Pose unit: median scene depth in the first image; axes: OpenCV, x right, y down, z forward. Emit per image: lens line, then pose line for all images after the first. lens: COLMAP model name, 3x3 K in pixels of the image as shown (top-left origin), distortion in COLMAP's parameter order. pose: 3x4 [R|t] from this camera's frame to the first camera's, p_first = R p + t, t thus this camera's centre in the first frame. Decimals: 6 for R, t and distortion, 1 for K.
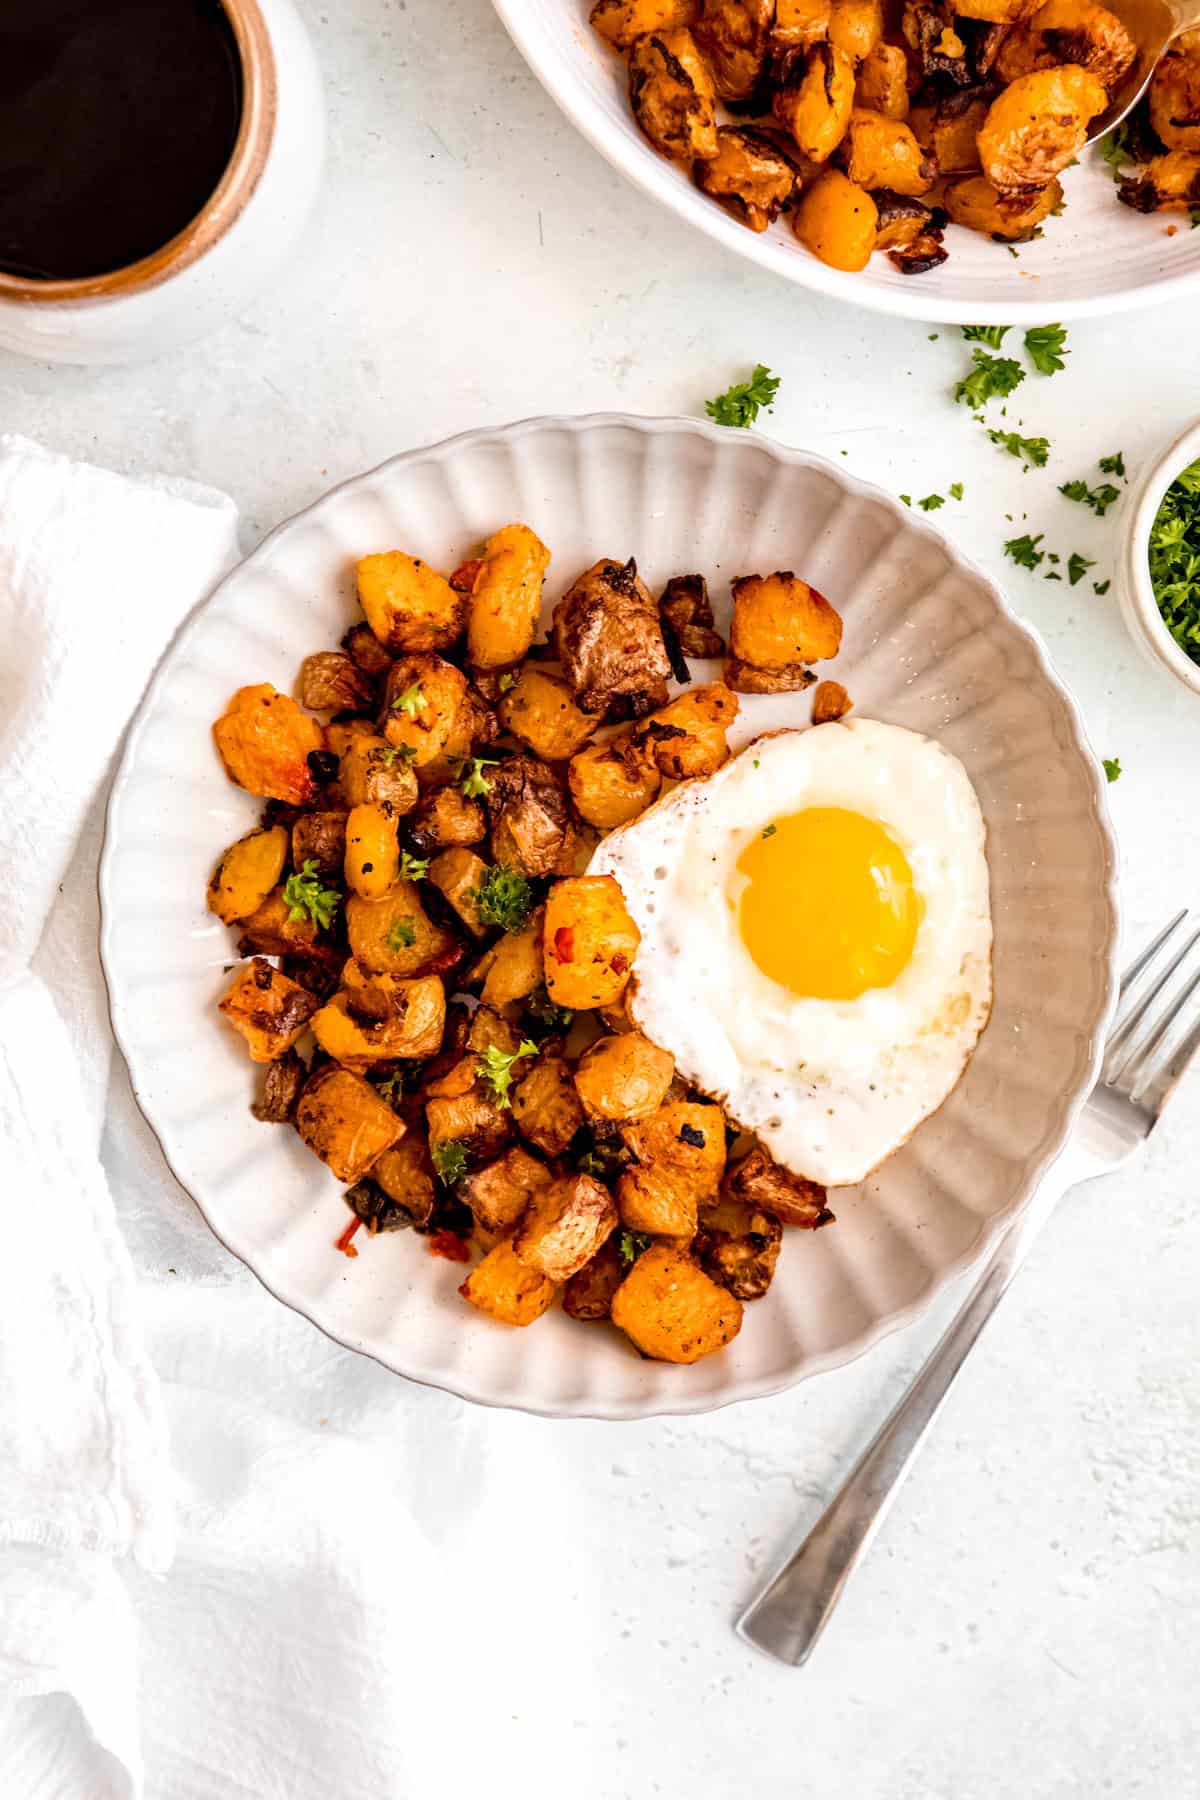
lens RADIAL K [[4926.0, 0, 600.9], [0, 4926.0, 902.3], [0, 0, 1]] dist [-0.141391, 0.000000]
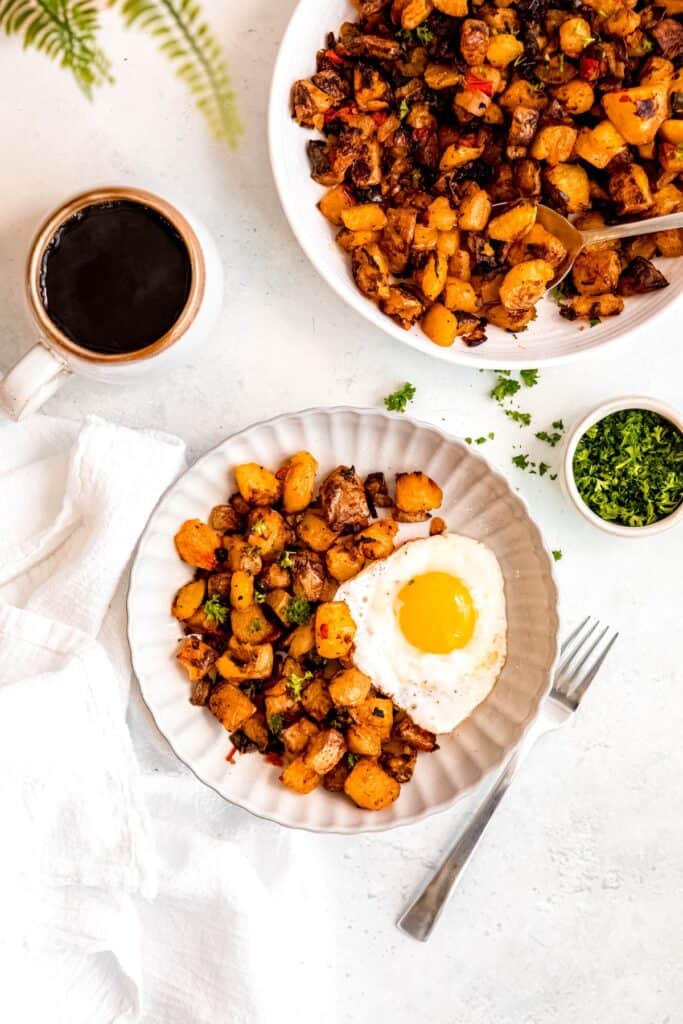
lens RADIAL K [[2802.3, 0, 340.7], [0, 2802.3, 521.7], [0, 0, 1]] dist [-0.141391, 0.000000]
pose [[0.999972, 0.000624, 0.007458, -0.009441], [-0.000433, 0.999673, -0.025565, -0.009084], [-0.007471, 0.025561, 0.999645, -0.333099]]
